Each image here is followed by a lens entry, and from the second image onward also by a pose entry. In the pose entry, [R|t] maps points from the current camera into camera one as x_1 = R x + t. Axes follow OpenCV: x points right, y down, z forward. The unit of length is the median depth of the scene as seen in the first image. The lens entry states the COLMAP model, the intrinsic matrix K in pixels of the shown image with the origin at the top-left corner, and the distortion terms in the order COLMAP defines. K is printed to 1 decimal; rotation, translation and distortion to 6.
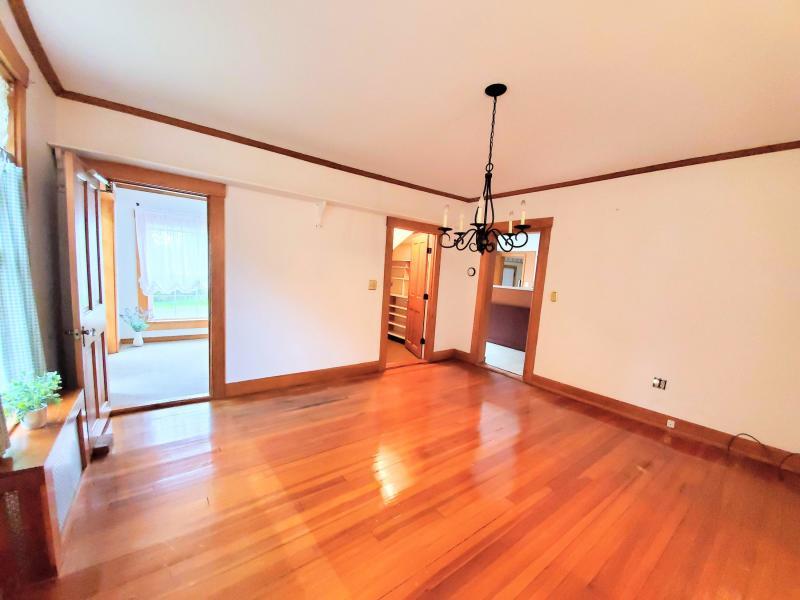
lens RADIAL K [[324.5, 0, 399.8], [0, 324.5, 312.2], [0, 0, 1]] dist [0.014302, -0.000160]
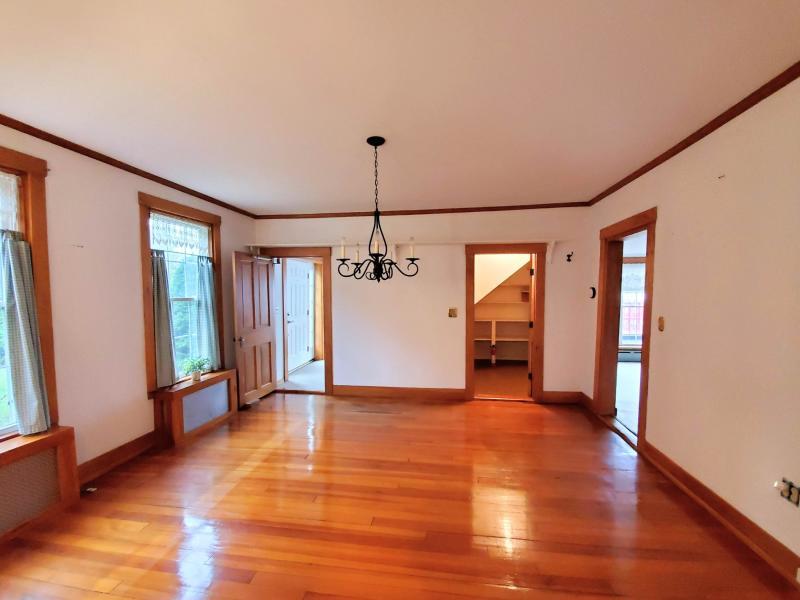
lens RADIAL K [[333.0, 0, 398.7], [0, 333.0, 319.2], [0, 0, 1]] dist [-0.001295, -0.000398]
pose [[0.697981, -0.010496, -0.716040, 0.690071], [-0.044781, 0.997296, -0.058271, 0.007689], [0.714715, 0.072737, 0.695623, 0.181135]]
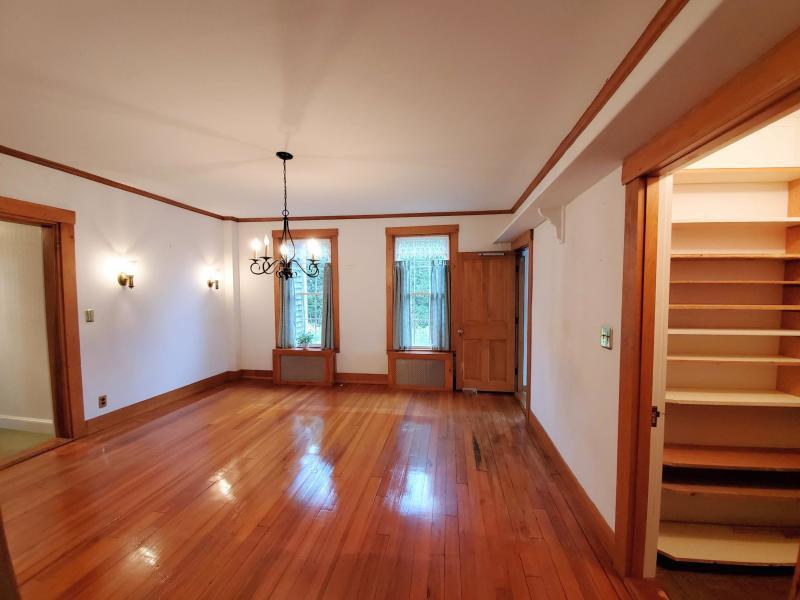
lens RADIAL K [[317.8, 0, 411.4], [0, 317.8, 301.1], [0, 0, 1]] dist [0.013892, -0.000035]
pose [[-0.701908, -0.035356, -0.711389, 0.495505], [-0.132603, 0.987793, 0.081742, -0.161993], [0.699815, 0.151708, -0.698028, 1.398759]]
